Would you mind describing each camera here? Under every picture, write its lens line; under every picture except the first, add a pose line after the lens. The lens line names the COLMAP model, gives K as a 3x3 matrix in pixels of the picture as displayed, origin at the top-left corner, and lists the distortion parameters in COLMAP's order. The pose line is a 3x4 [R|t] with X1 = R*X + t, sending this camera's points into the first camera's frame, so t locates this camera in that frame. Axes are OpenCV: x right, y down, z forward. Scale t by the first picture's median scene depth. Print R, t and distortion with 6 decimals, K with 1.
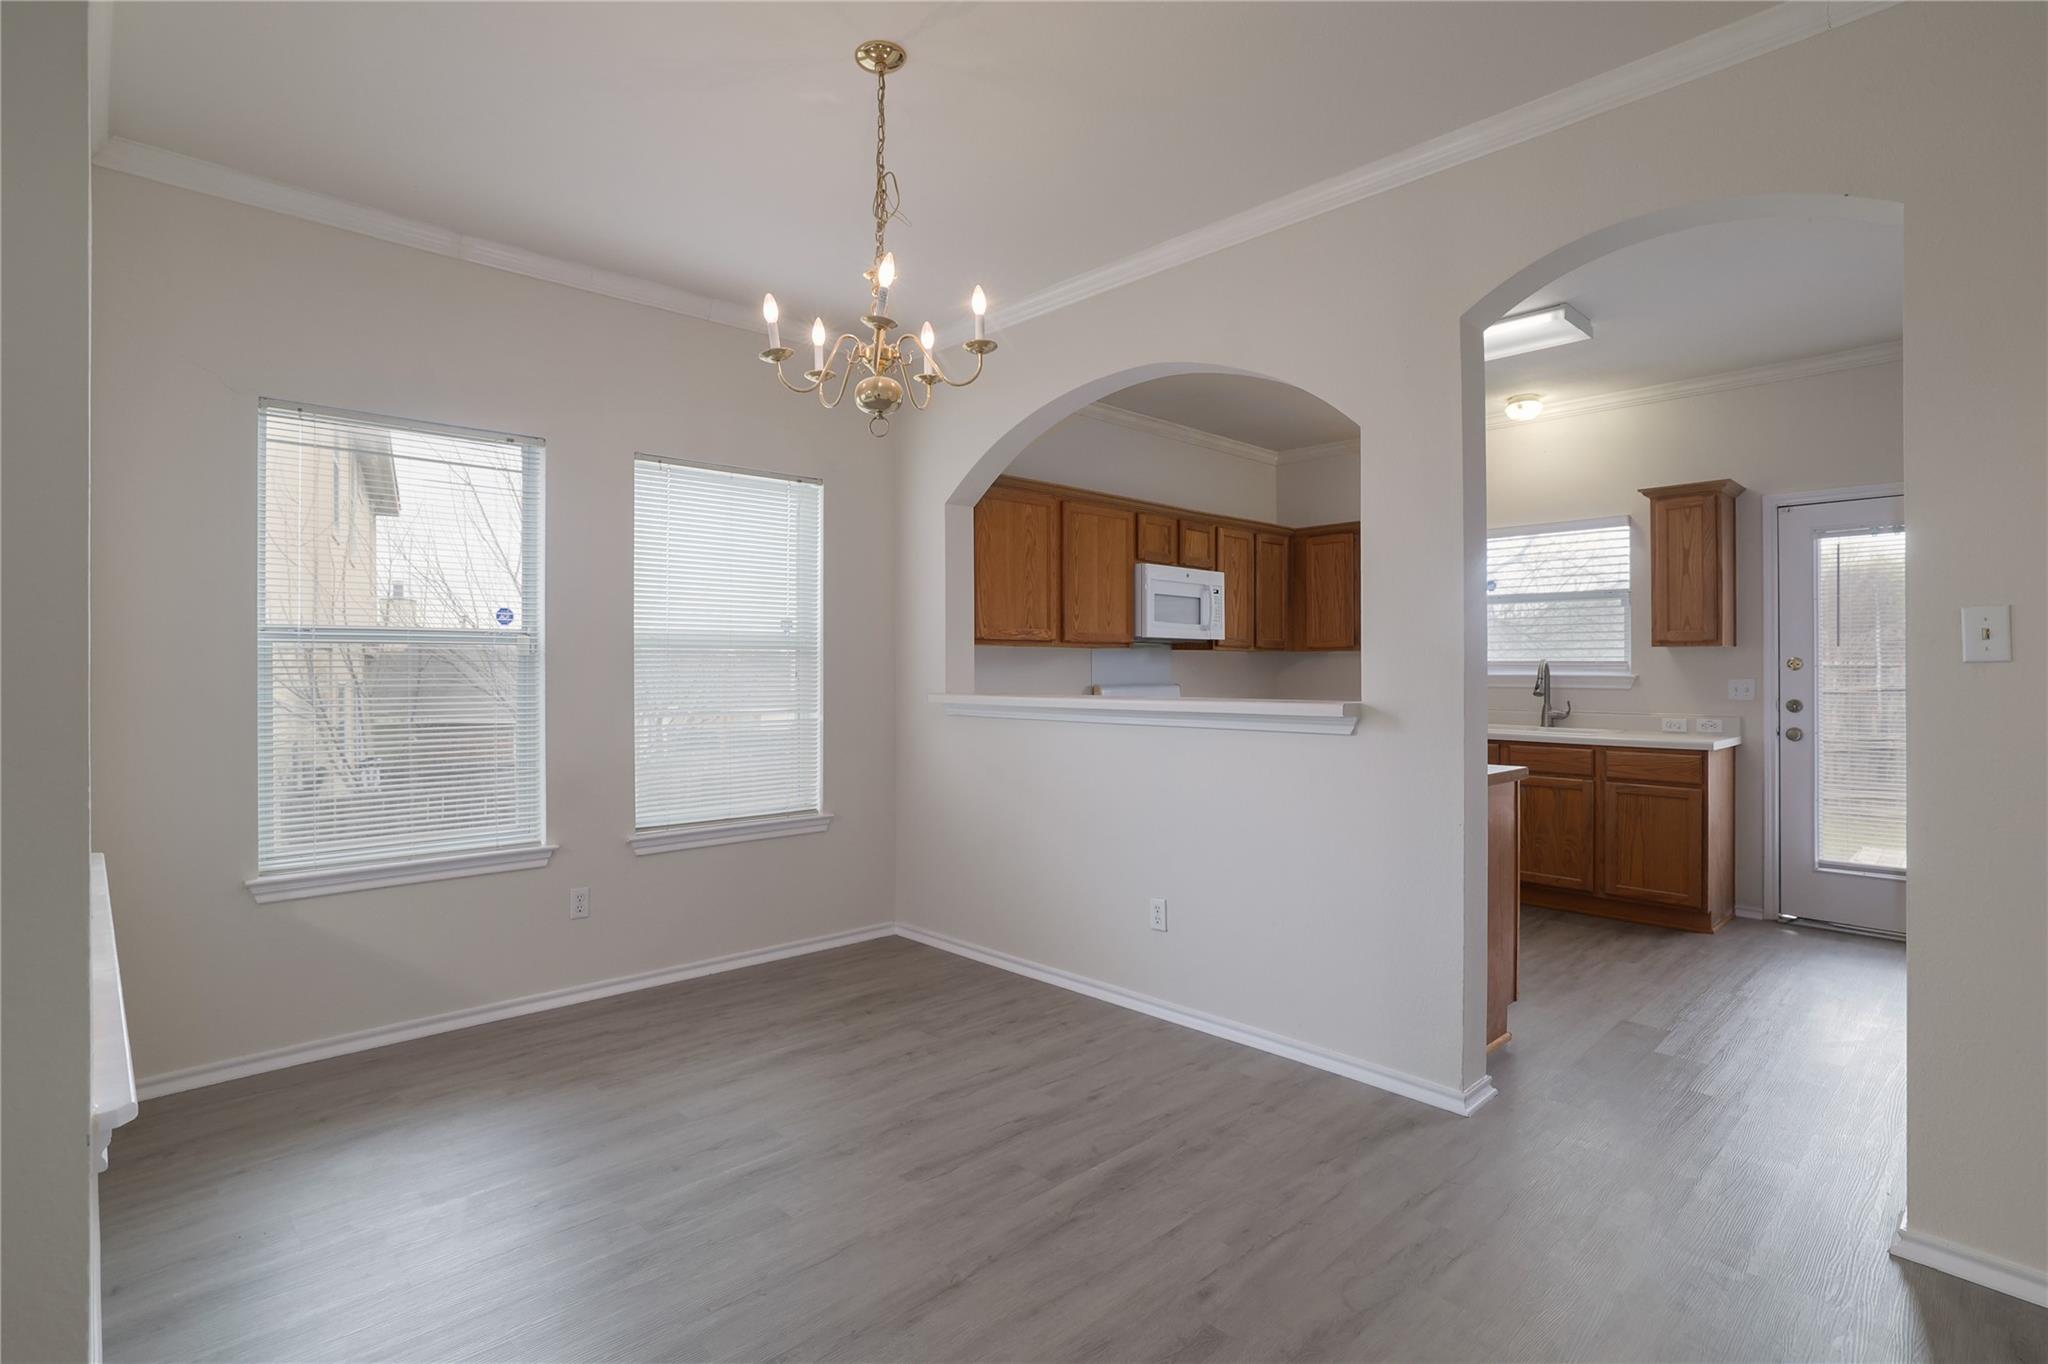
lens RADIAL K [[990.7, 0, 1015.2], [0, 990.7, 661.7], [0, 0, 1]] dist [-0.003286, -0.000764]
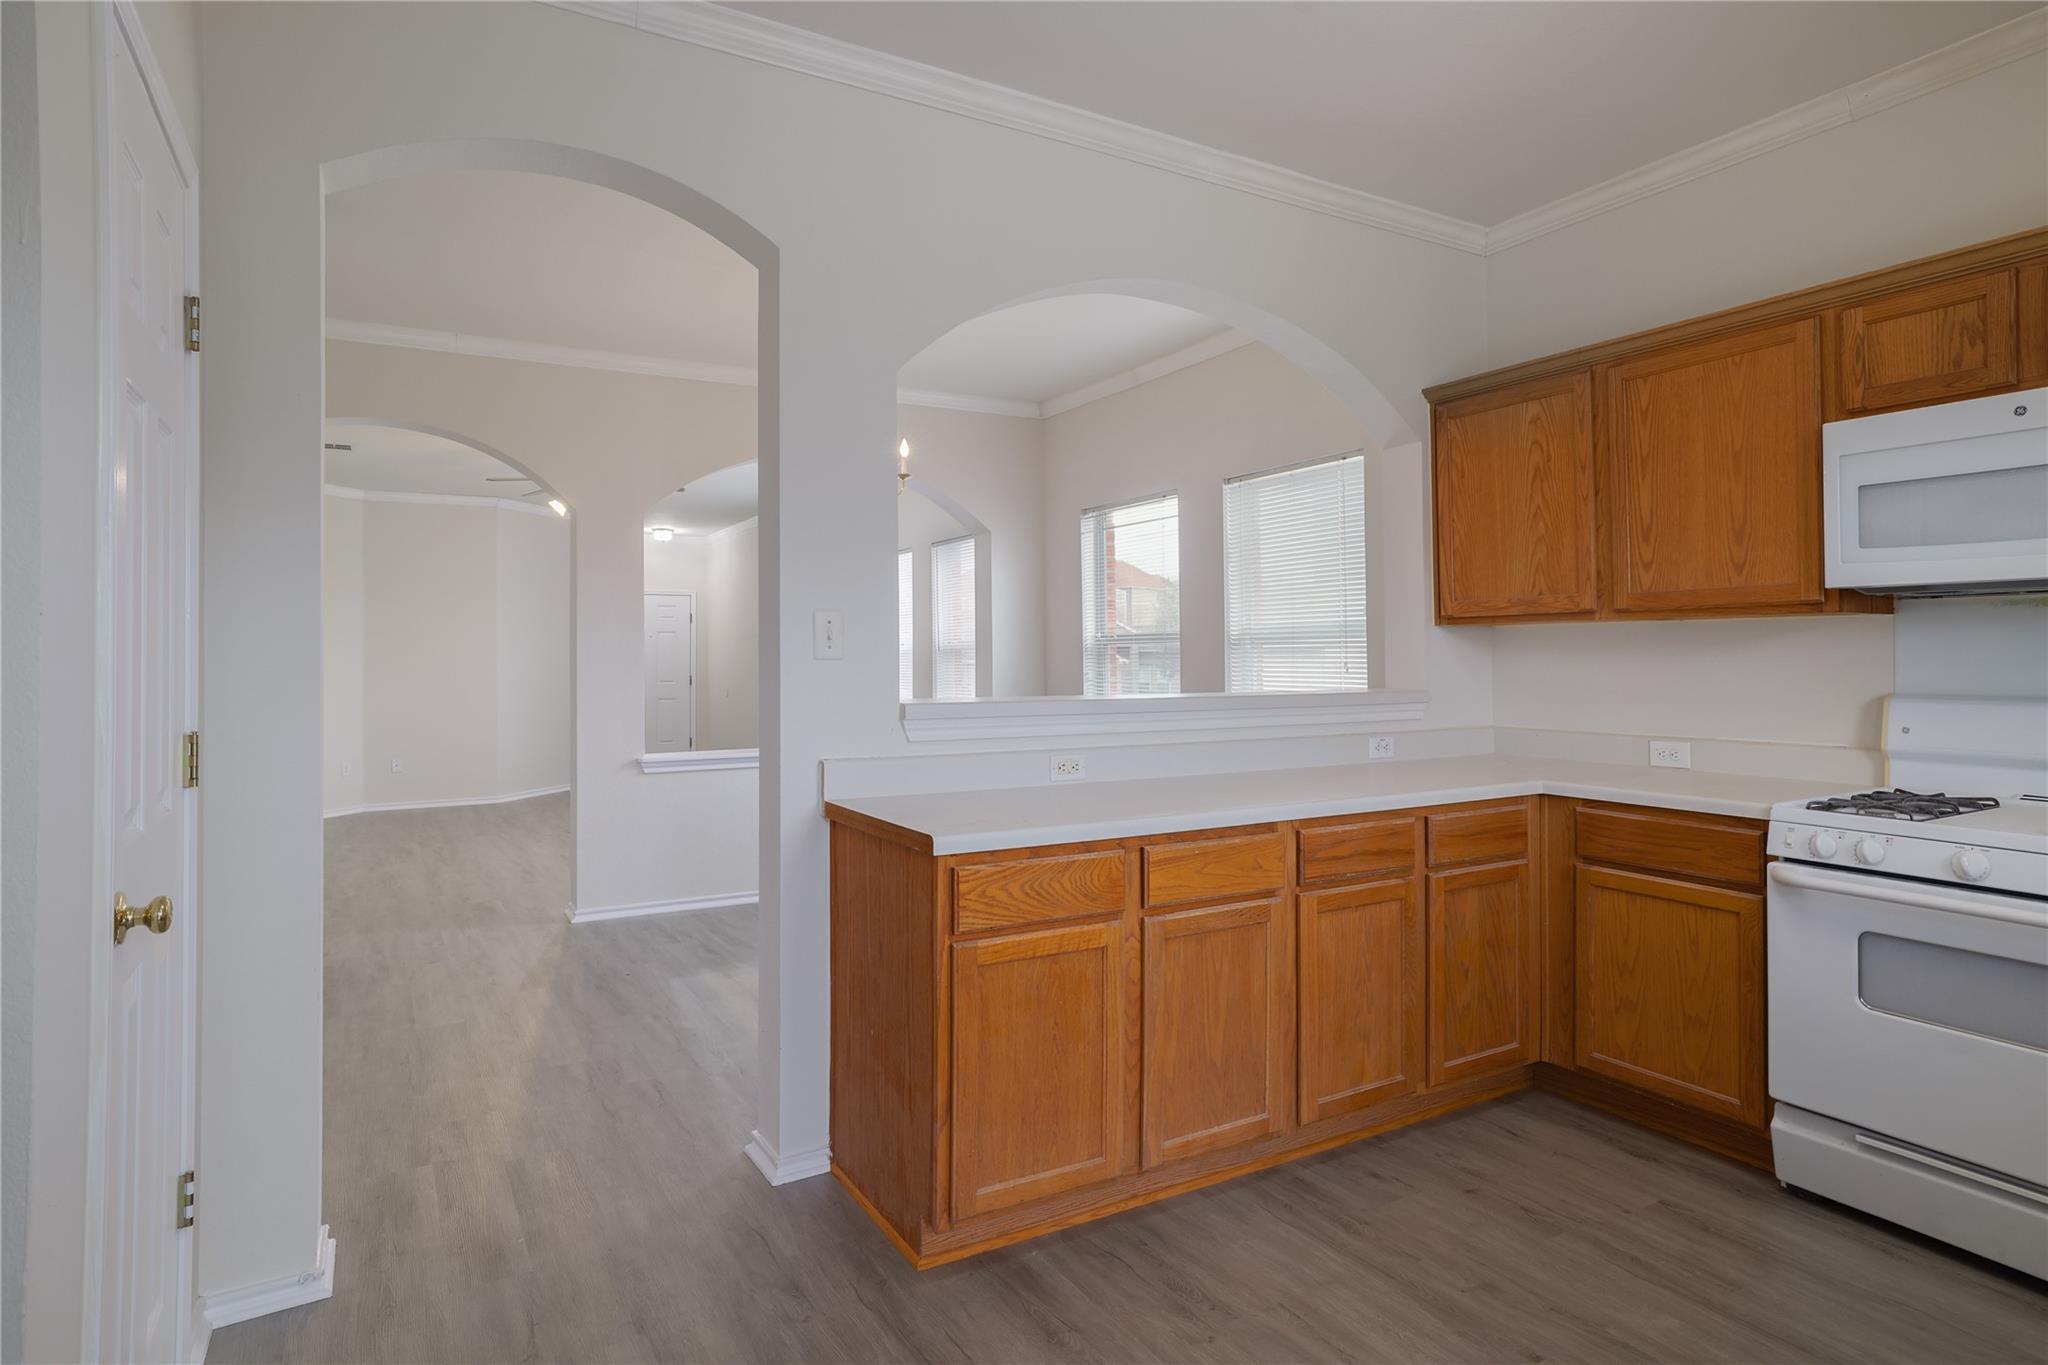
lens RADIAL K [[1133.3, 0, 1019.8], [0, 1133.3, 665.2], [0, 0, 1]] dist [-0.033098, 0.026005]
pose [[-0.250326, 0.004030, -0.968153, 0.709961], [0.003166, 0.999989, 0.003343, 0.006999], [0.968157, -0.002228, -0.250336, 0.769253]]
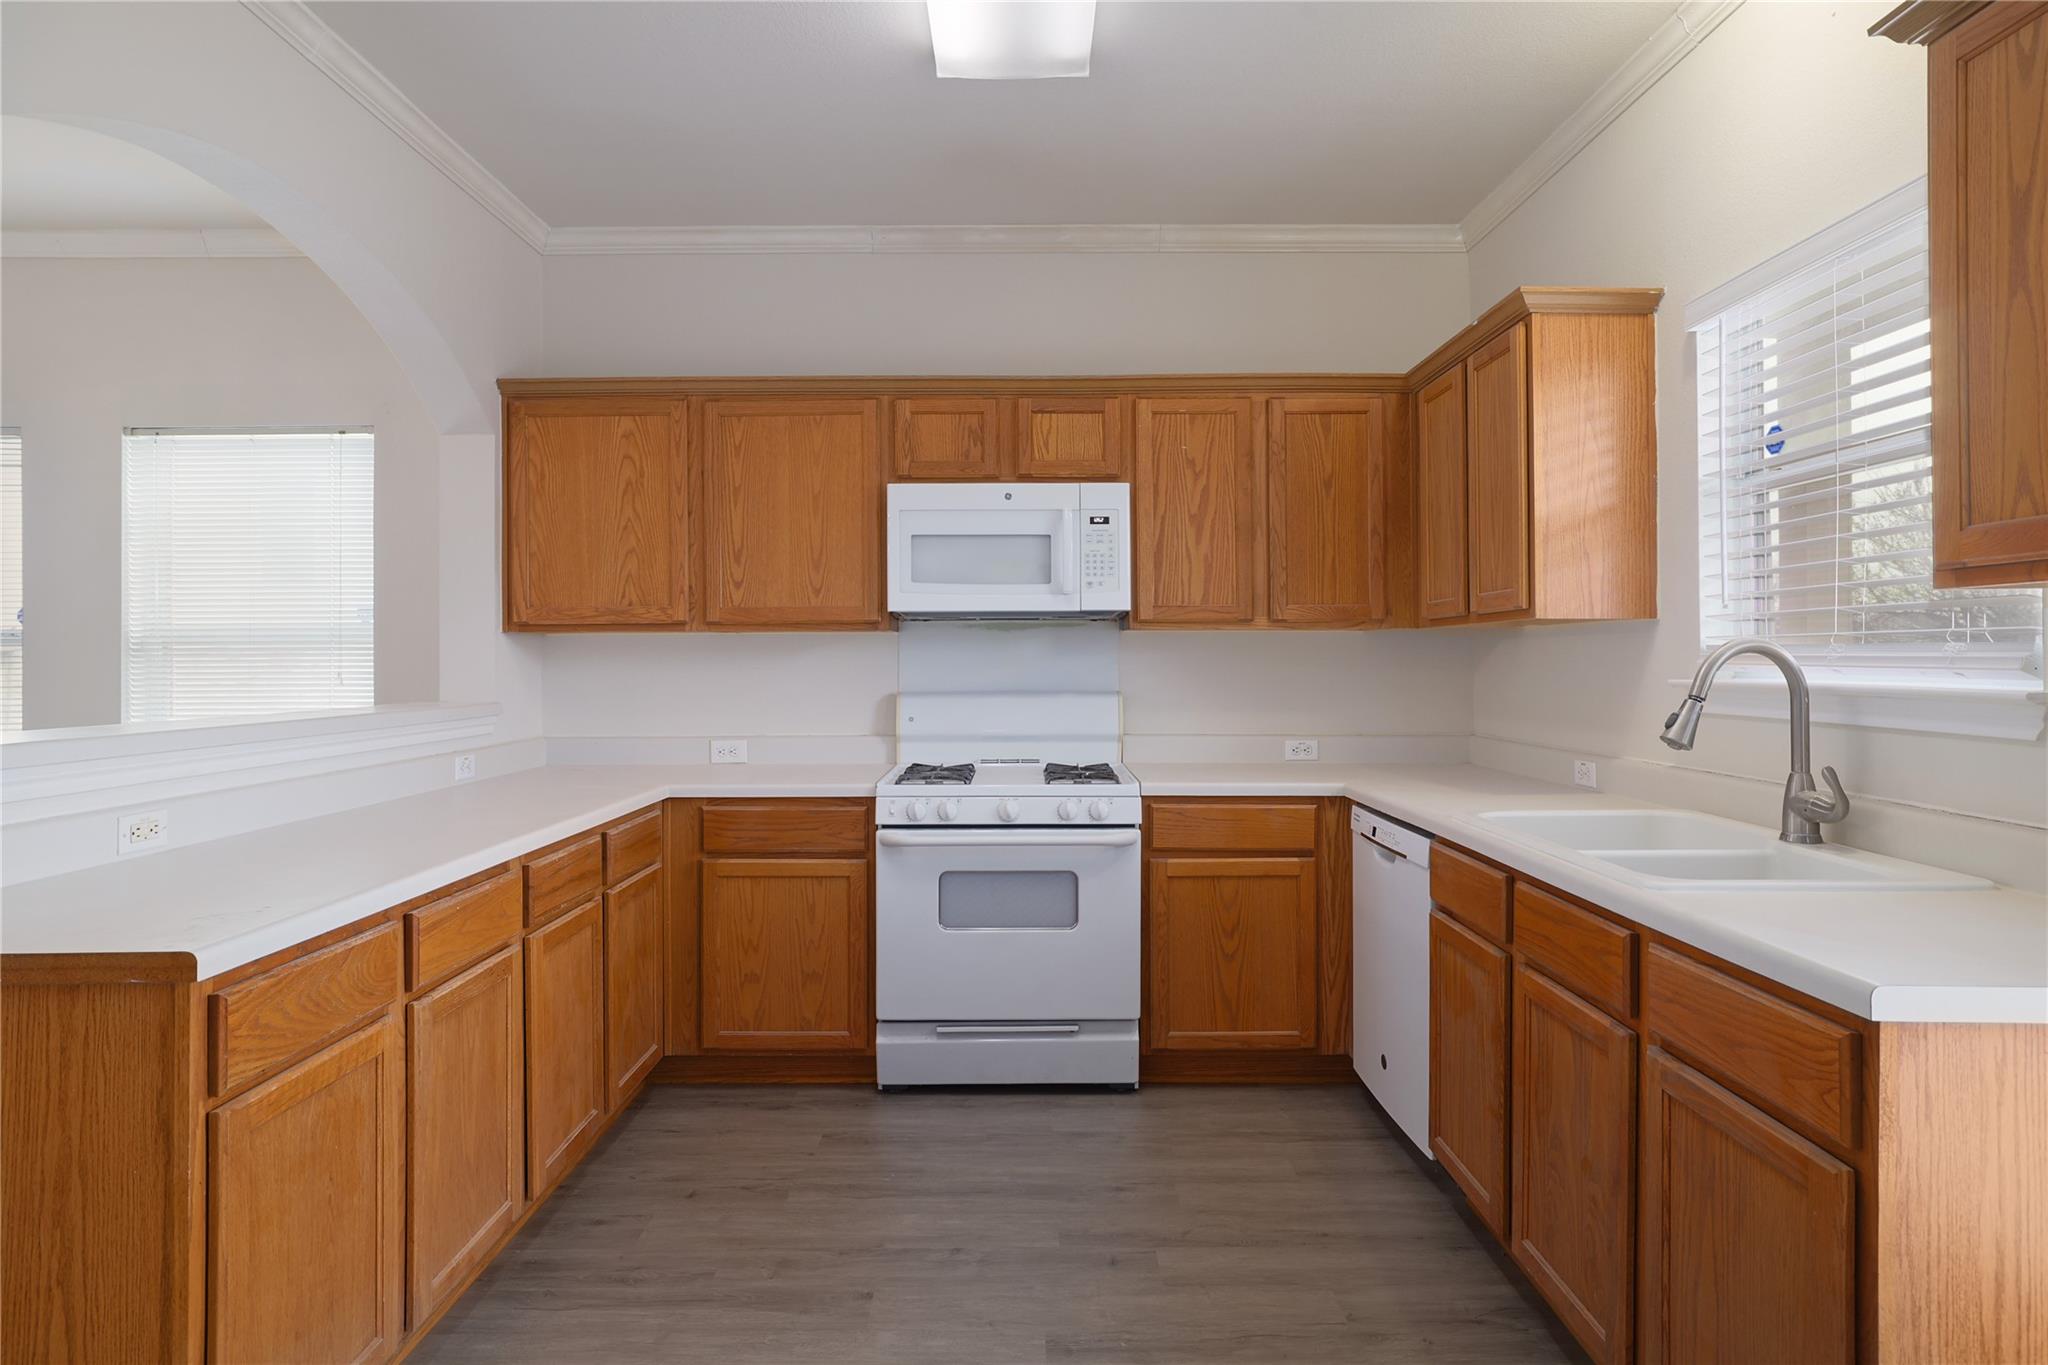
lens RADIAL K [[1146.5, 0, 1022.1], [0, 1146.5, 645.5], [0, 0, 1]] dist [-0.006005, -0.000200]
pose [[0.719401, -0.012241, -0.694487, 0.645824], [0.007026, 0.999922, -0.010346, 0.002138], [0.694559, 0.002563, 0.719431, 0.571487]]
